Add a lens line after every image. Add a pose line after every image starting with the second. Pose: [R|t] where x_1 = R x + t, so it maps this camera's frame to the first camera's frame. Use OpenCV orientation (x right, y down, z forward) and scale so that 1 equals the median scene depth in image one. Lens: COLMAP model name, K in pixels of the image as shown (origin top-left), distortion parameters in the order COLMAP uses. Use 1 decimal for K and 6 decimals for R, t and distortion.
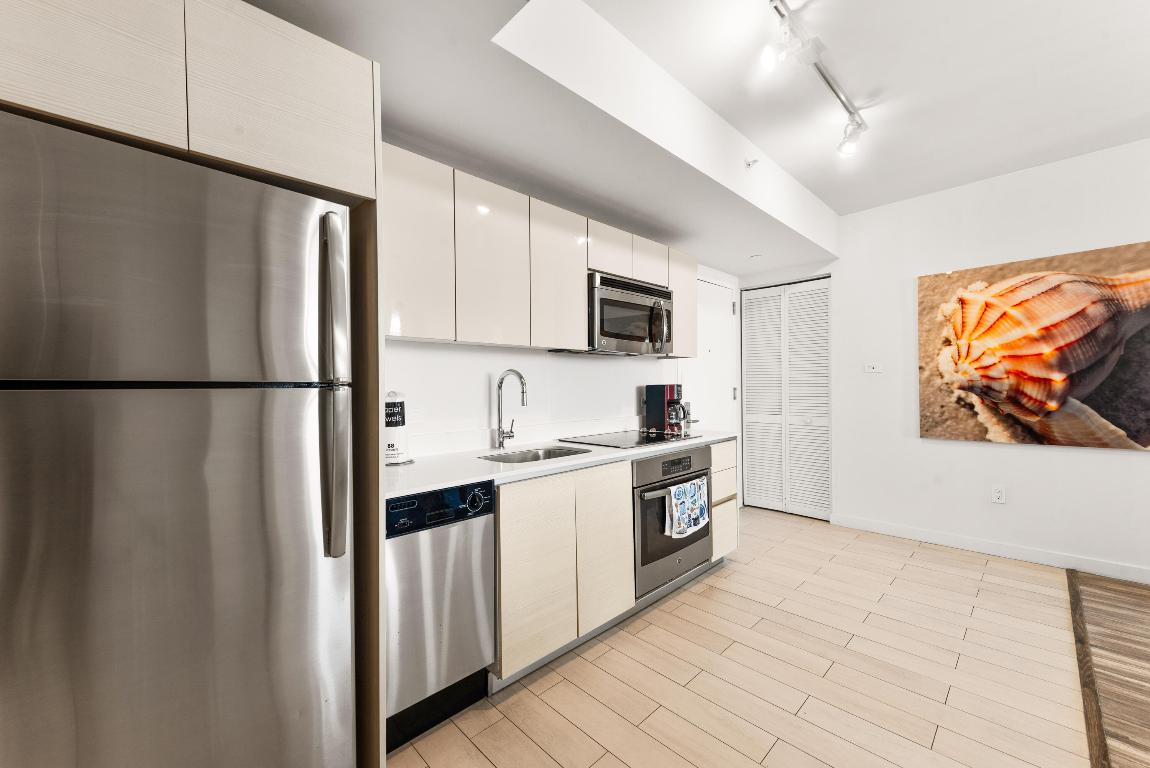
lens RADIAL K [[448.4, 0, 584.0], [0, 448.4, 388.2], [0, 0, 1]] dist [-0.000677, 0.000076]
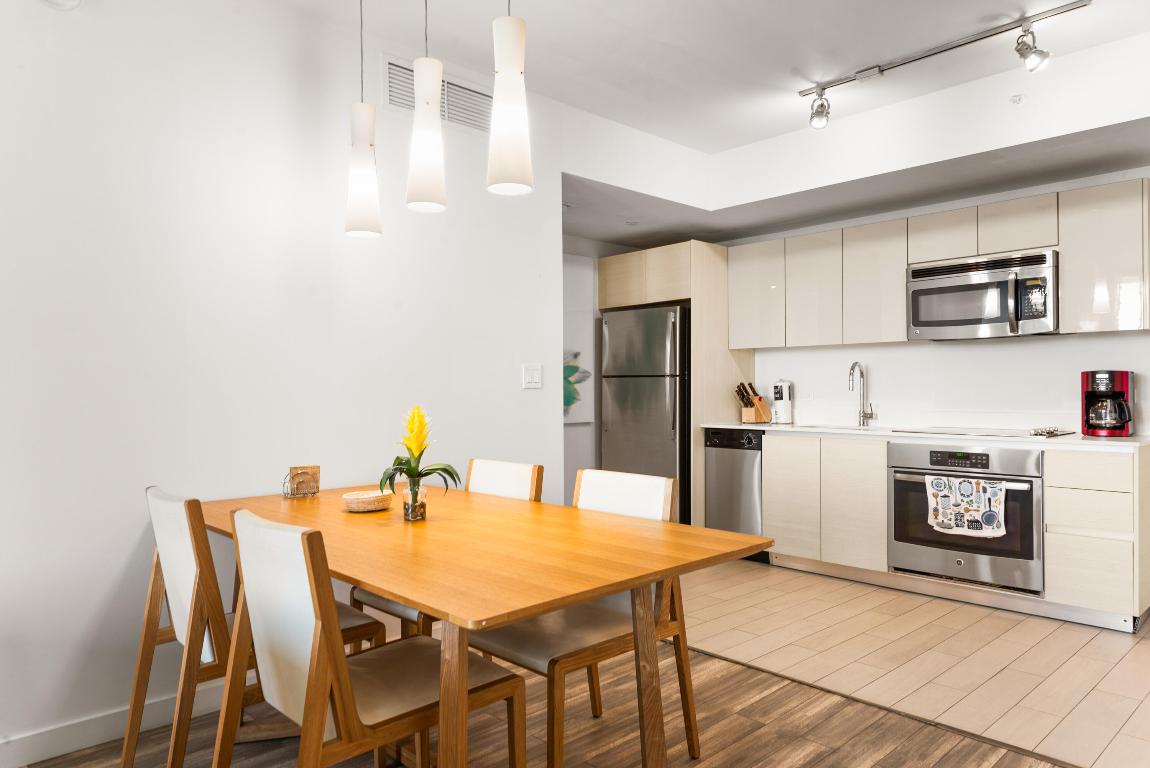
lens RADIAL K [[784.8, 0, 578.6], [0, 784.8, 384.2], [0, 0, 1]] dist [0.040341, -0.012825]
pose [[-0.012955, 0.006504, -0.999895, 2.621905], [0.001481, 0.999978, 0.006485, 0.005700], [0.999915, -0.001397, -0.012965, 0.325383]]
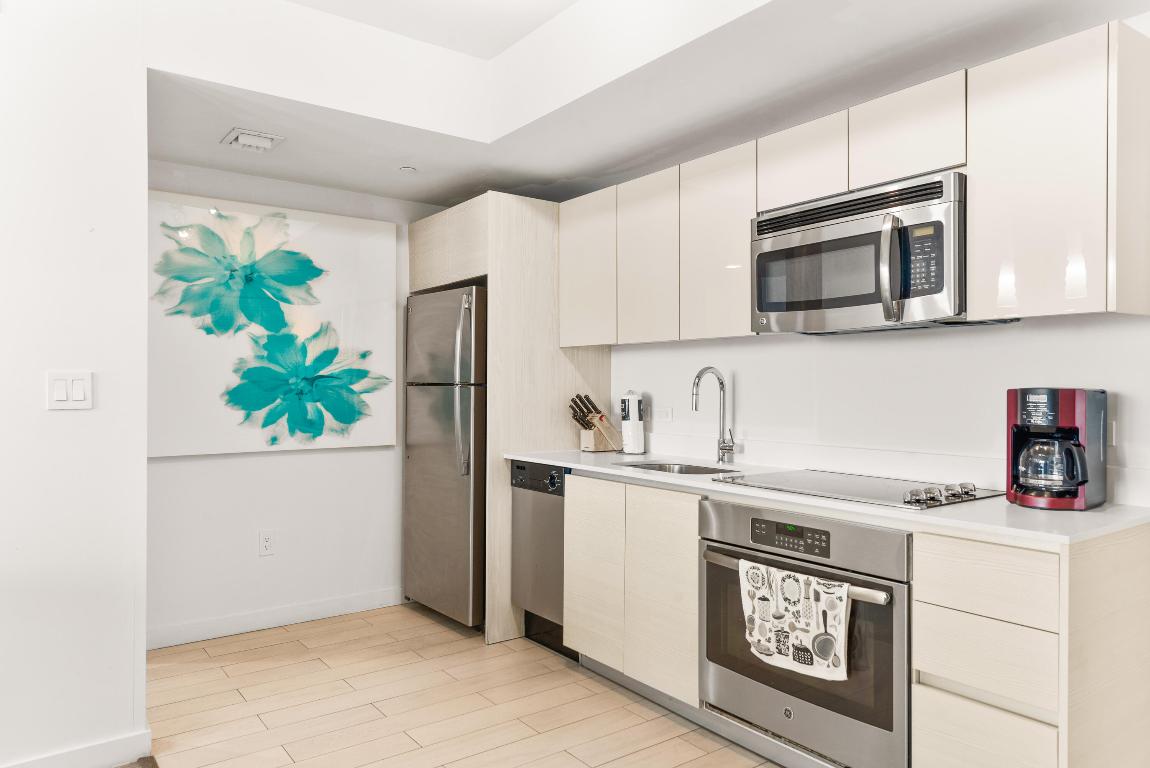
lens RADIAL K [[784.8, 0, 573.6], [0, 784.8, 386.2], [0, 0, 1]] dist [0.040341, -0.012825]
pose [[-0.145961, 0.013451, -0.989199, 1.680984], [-0.004520, 0.999888, 0.014263, -0.033553], [0.989280, 0.006553, -0.145883, 1.237445]]
